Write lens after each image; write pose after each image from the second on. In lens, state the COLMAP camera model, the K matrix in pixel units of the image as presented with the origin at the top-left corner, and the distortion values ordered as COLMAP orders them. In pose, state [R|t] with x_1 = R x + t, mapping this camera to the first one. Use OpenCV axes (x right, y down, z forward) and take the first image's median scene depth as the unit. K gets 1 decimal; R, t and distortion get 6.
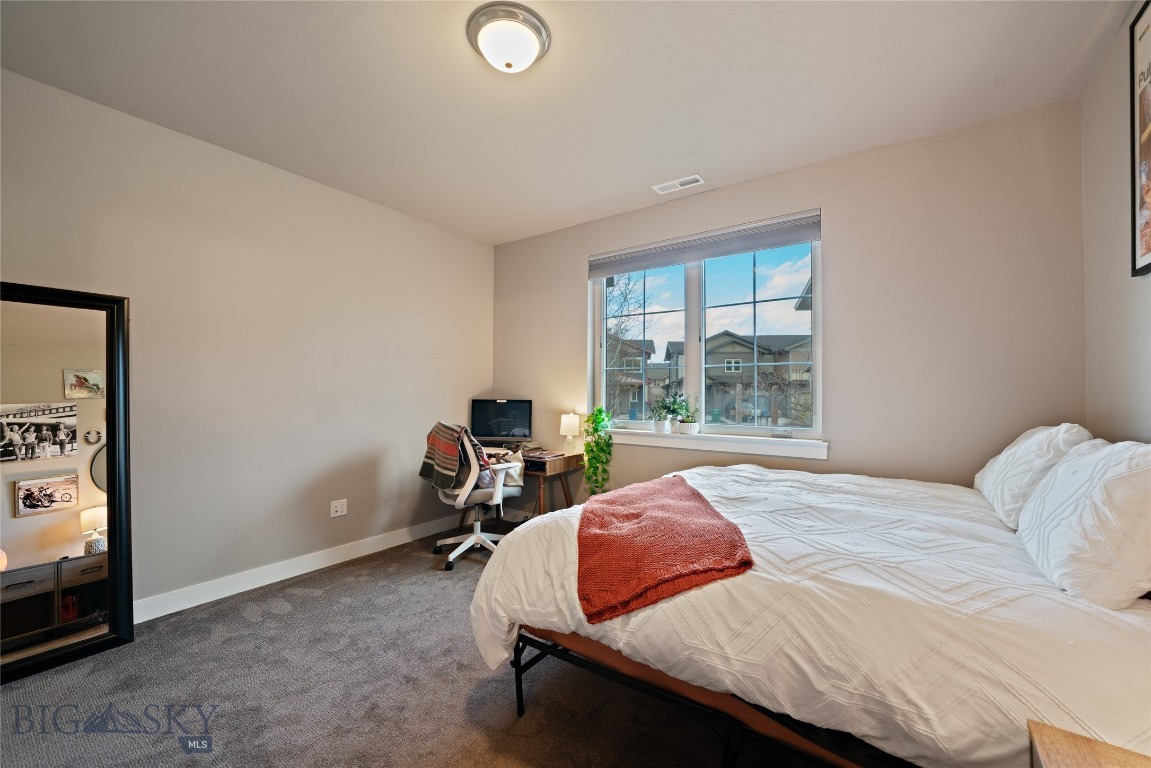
lens RADIAL K [[463.3, 0, 574.2], [0, 463.3, 385.6], [0, 0, 1]] dist [0.000041, -0.000001]
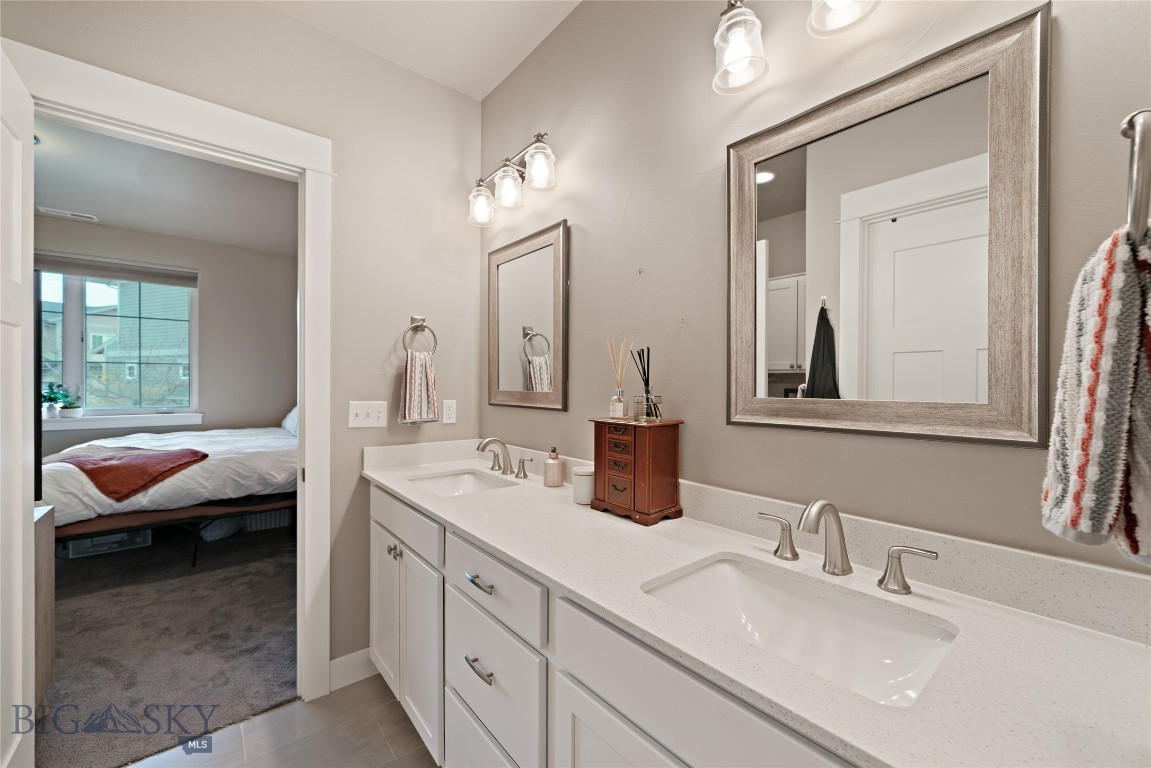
lens RADIAL K [[463.3, 0, 574.2], [0, 463.3, 385.6], [0, 0, 1]] dist [0.000041, -0.000001]
pose [[0.270889, -0.014314, 0.962504, -1.426599], [-0.022877, 0.999511, 0.021302, -0.087965], [-0.962339, -0.027789, 0.270429, -1.508301]]
